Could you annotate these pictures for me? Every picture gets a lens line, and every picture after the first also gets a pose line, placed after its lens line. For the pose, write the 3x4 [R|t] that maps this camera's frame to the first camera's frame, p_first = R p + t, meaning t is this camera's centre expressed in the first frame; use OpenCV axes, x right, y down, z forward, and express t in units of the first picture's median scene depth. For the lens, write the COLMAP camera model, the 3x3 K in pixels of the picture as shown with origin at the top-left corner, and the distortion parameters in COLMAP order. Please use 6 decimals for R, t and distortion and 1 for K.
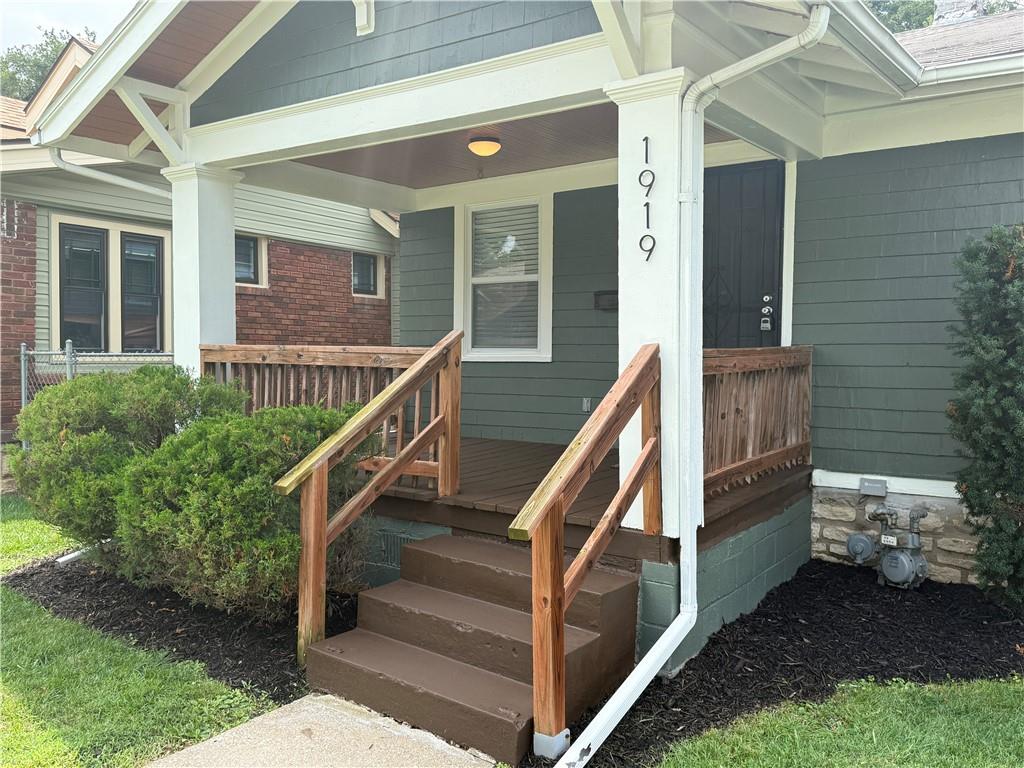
lens RADIAL K [[843.7, 0, 512.6], [0, 843.7, 390.8], [0, 0, 1]] dist [0.060144, -0.048052]
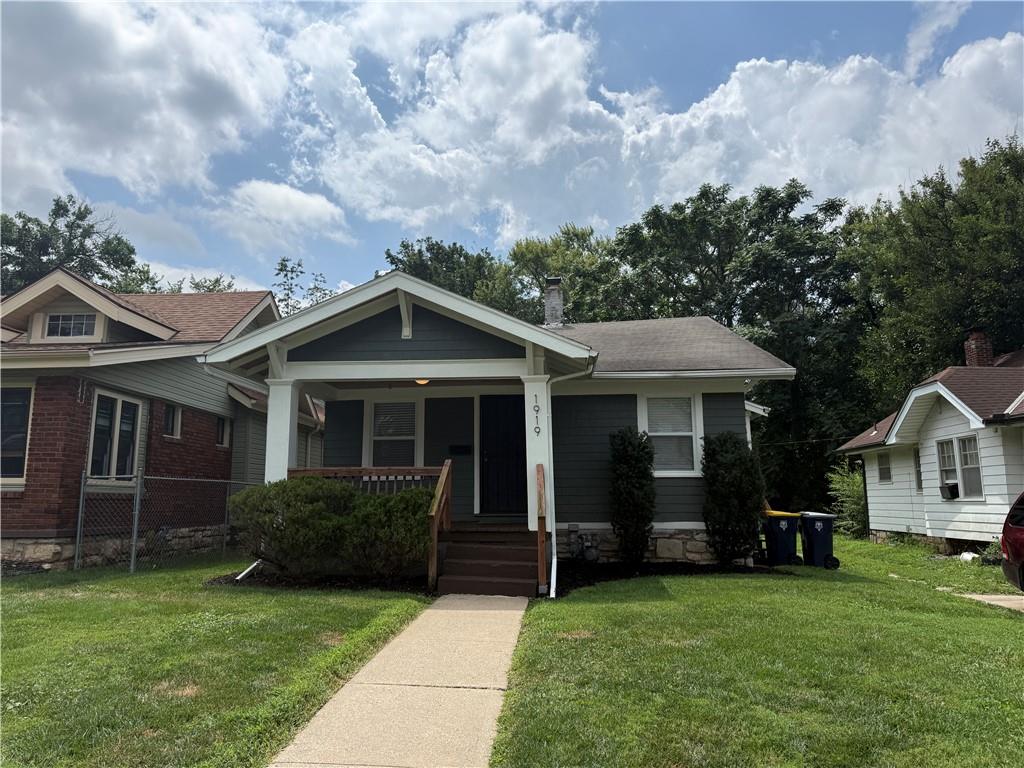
lens RADIAL K [[728.4, 0, 507.7], [0, 728.4, 386.1], [0, 0, 1]] dist [0.066945, -0.052213]
pose [[0.855487, 0.069460, 0.513144, -1.022843], [0.036310, 0.980477, -0.193254, 0.133951], [-0.516549, 0.183958, 0.836263, -0.899579]]
